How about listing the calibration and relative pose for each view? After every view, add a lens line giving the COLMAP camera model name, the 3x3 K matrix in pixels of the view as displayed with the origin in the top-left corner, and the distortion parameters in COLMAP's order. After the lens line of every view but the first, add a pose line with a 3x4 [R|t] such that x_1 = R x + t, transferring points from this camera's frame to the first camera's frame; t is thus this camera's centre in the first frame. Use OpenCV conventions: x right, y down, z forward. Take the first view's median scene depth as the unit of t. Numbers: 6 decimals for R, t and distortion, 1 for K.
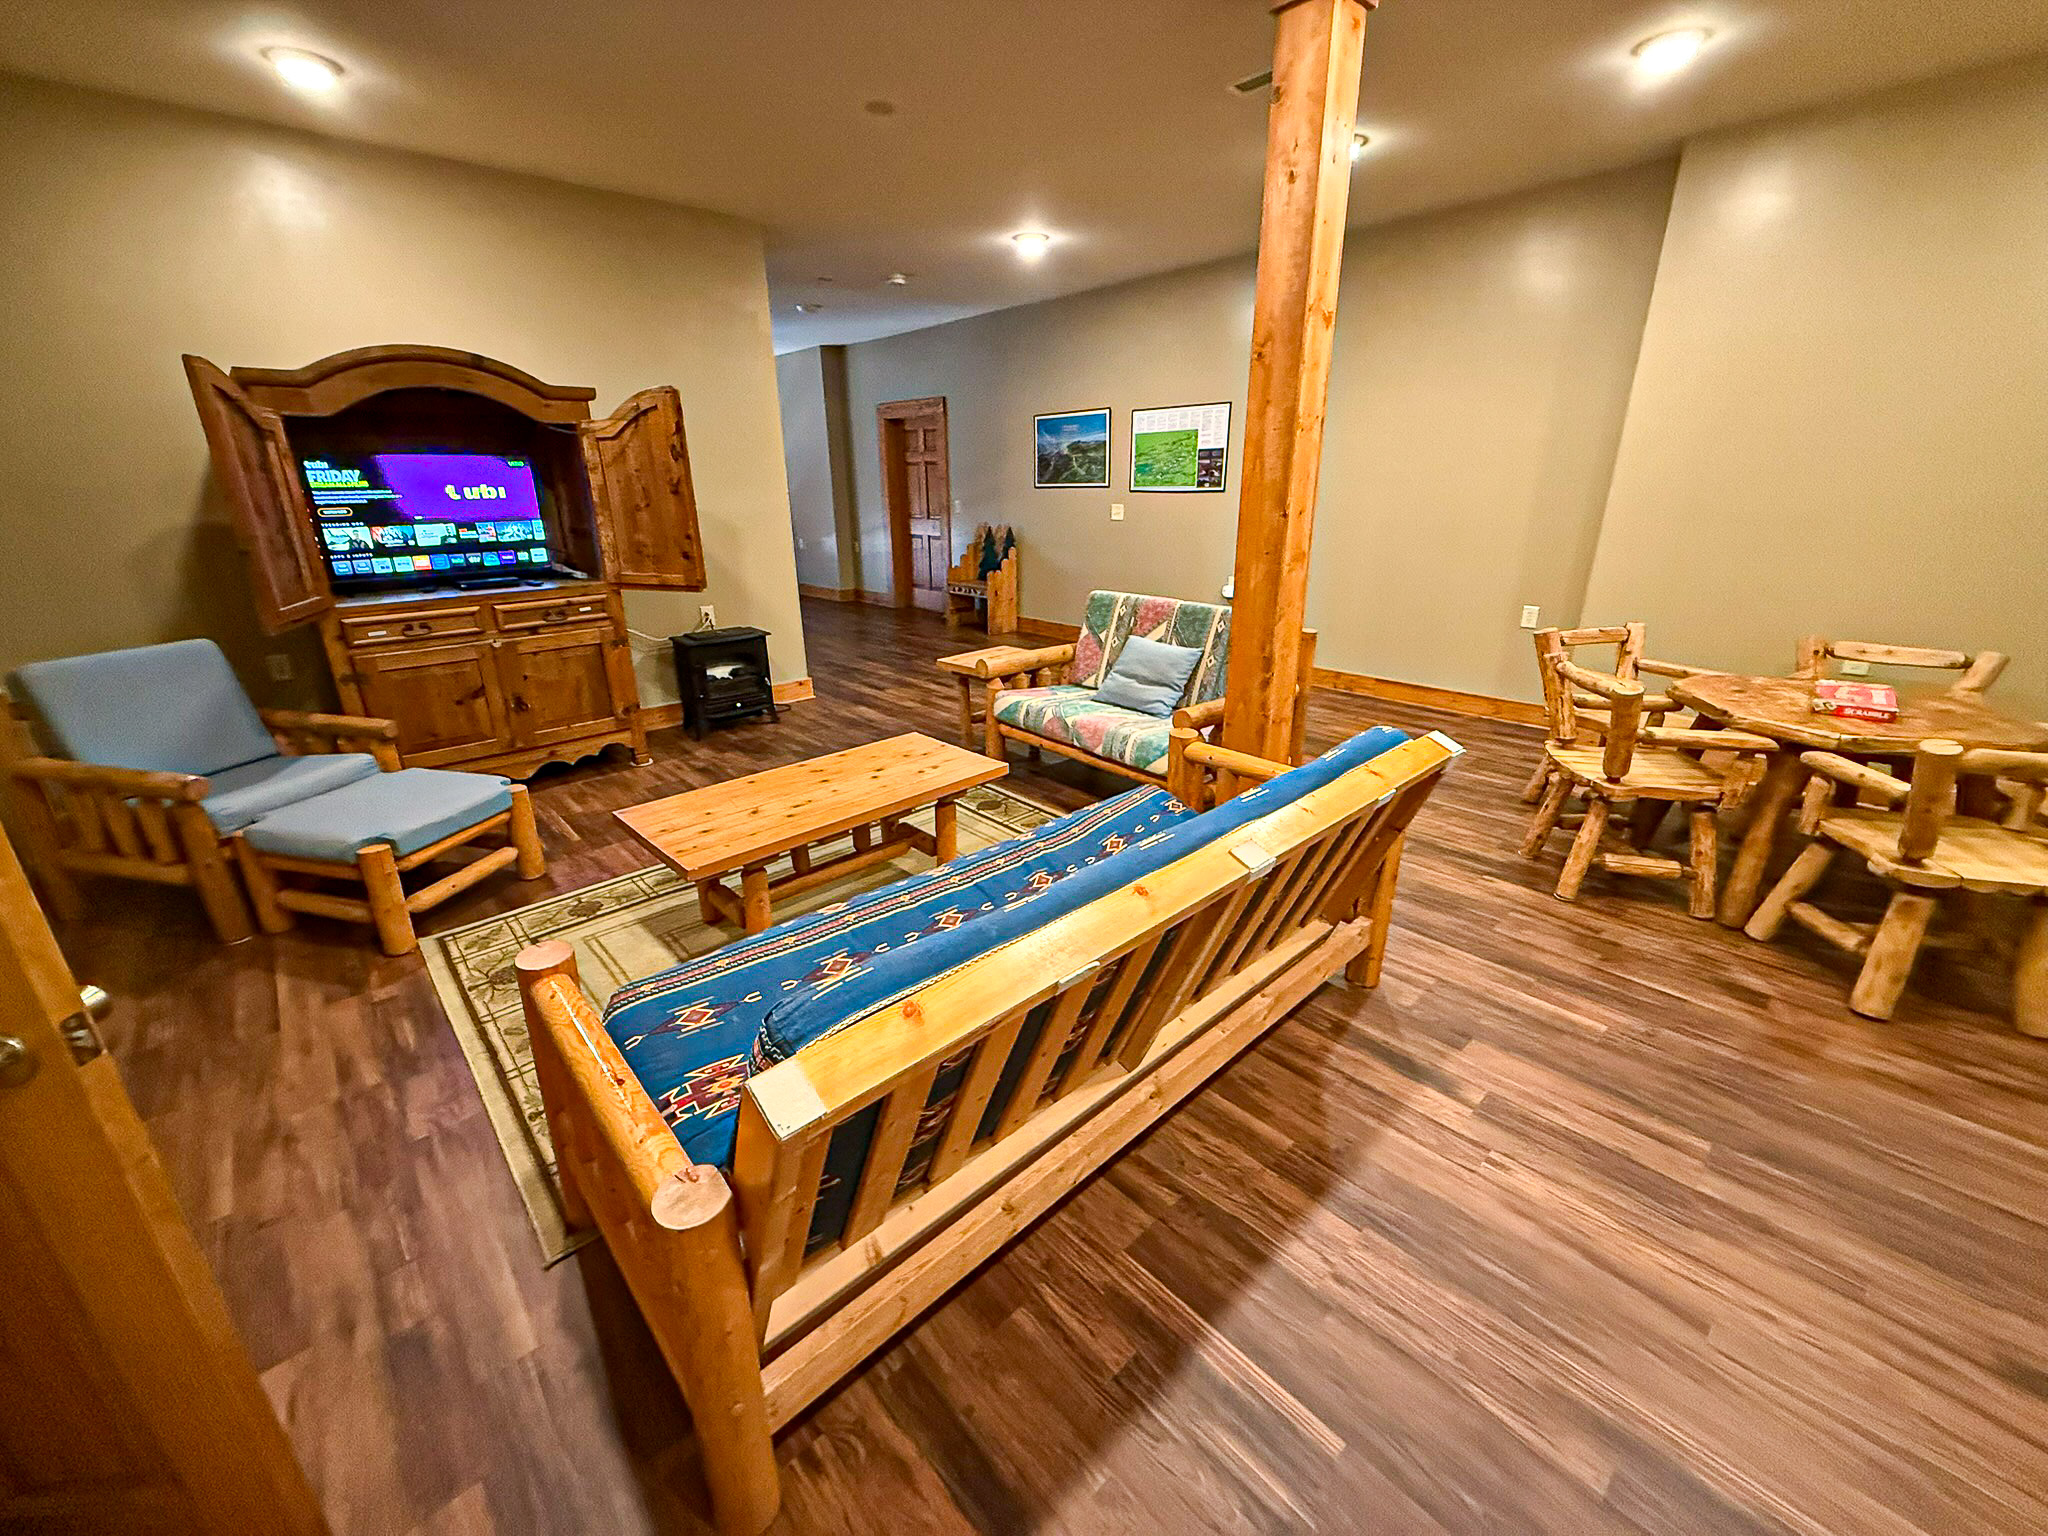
lens RADIAL K [[810.7, 0, 1021.8], [0, 810.7, 763.5], [0, 0, 1]] dist [-0.000541, 0.000552]
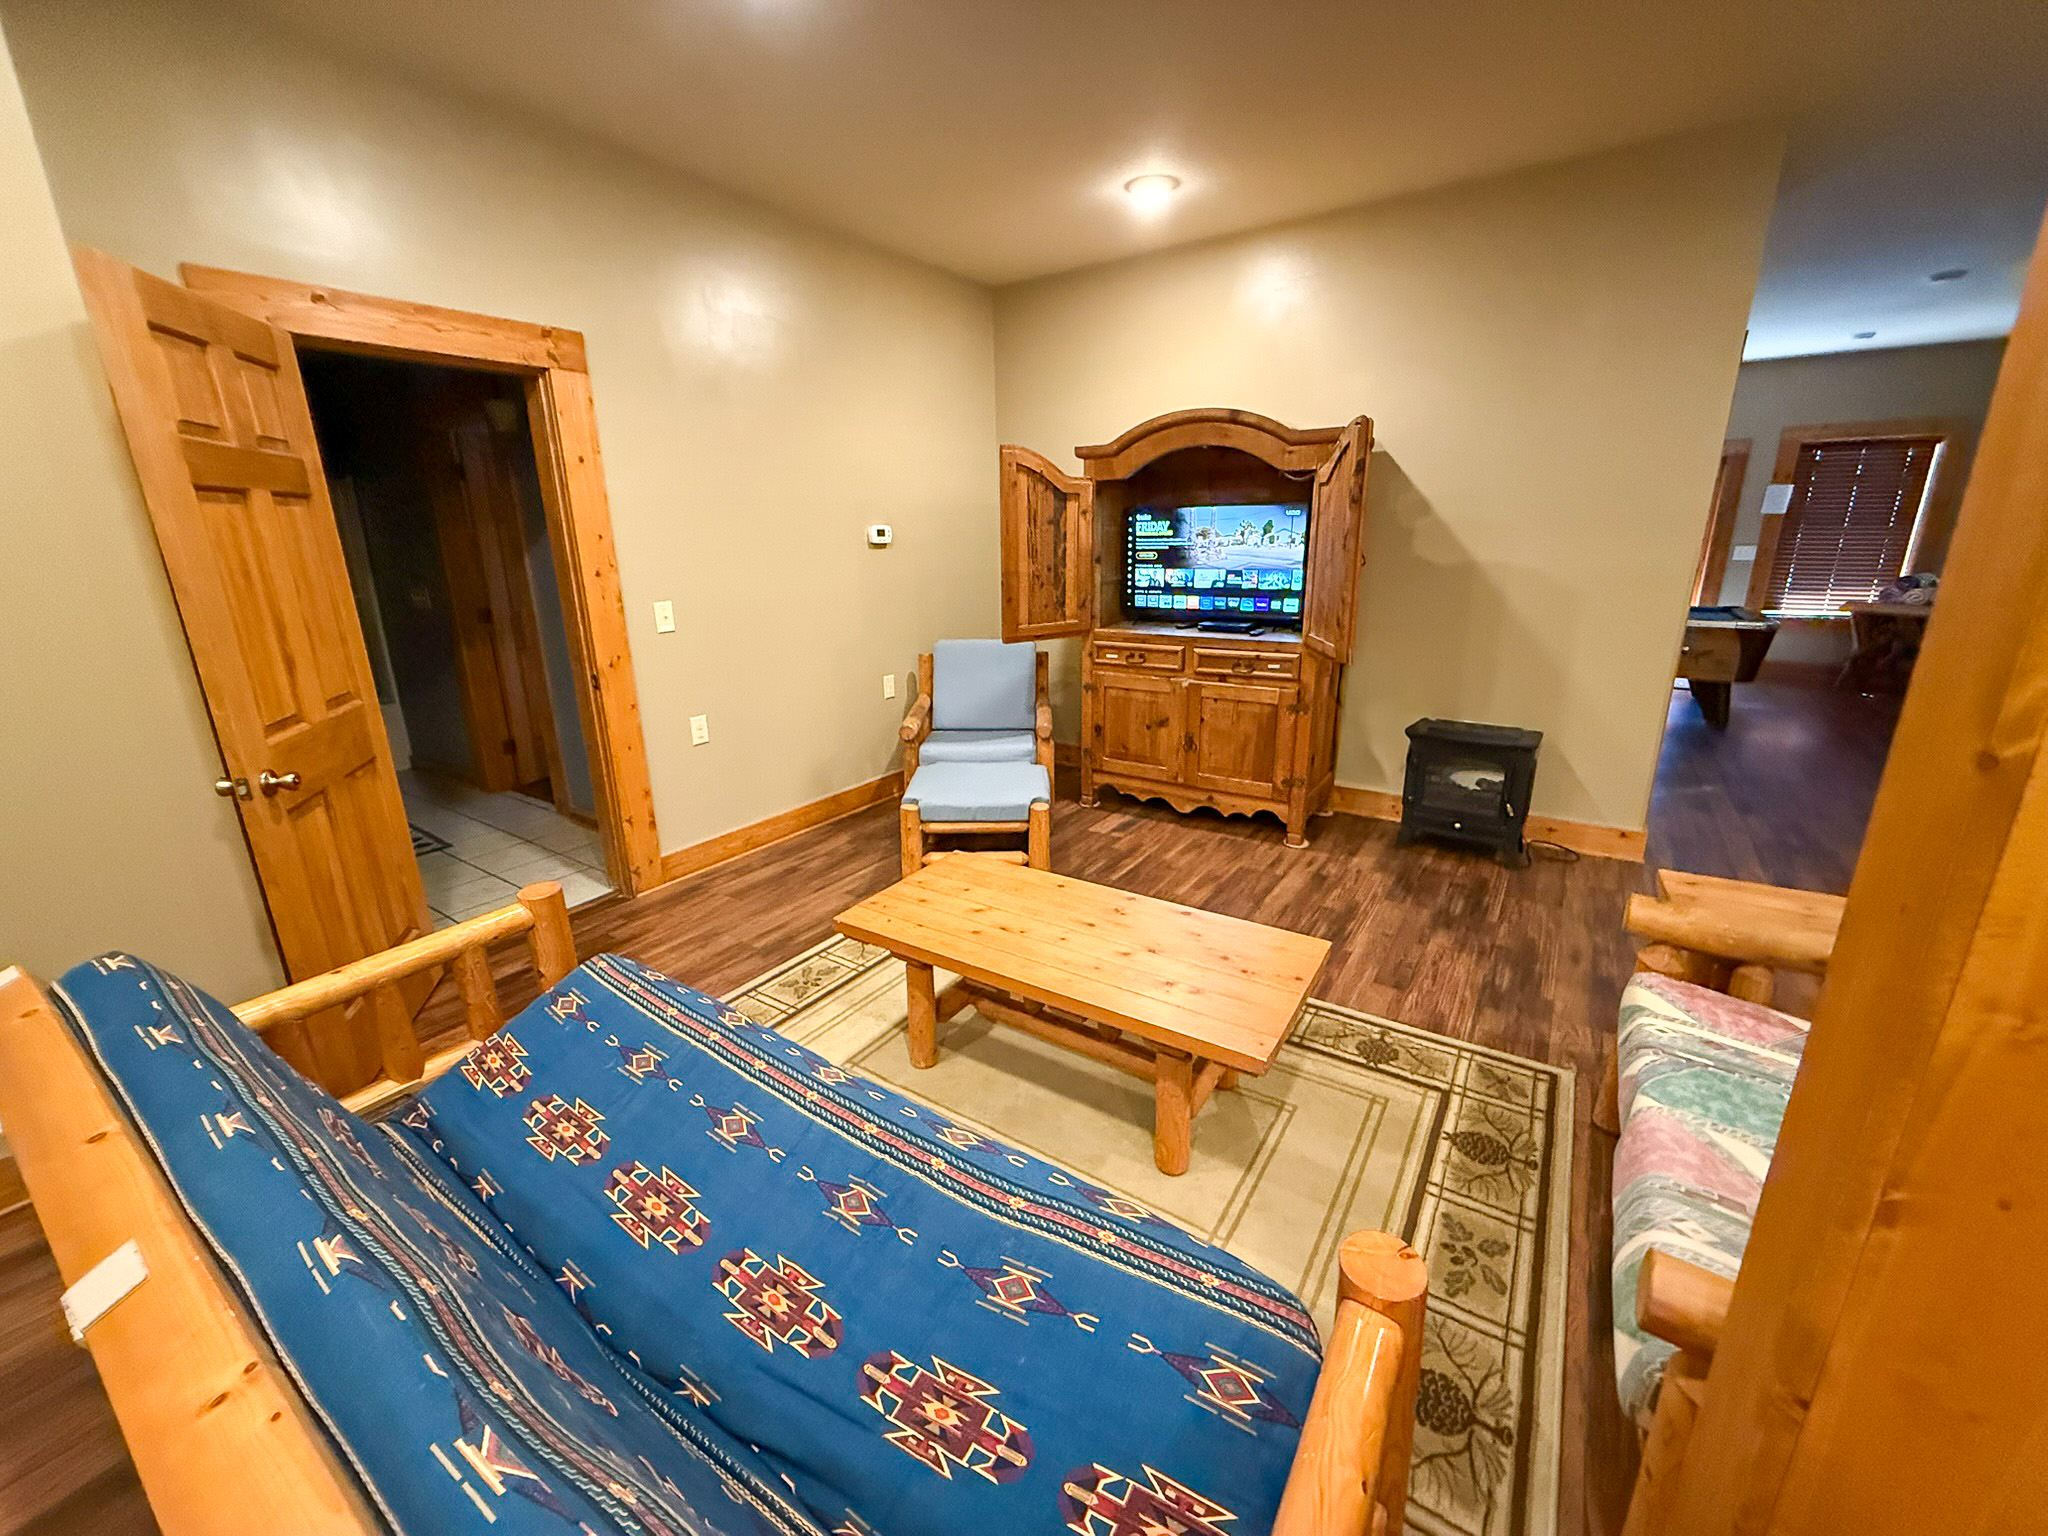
lens RADIAL K [[810.7, 0, 1022.6], [0, 810.7, 766.1], [0, 0, 1]] dist [-0.000541, 0.000552]
pose [[0.224266, 0.275853, -0.934671, 0.312549], [-0.313748, 0.928474, 0.198743, -0.187788], [0.922641, 0.248680, 0.294773, 0.514584]]
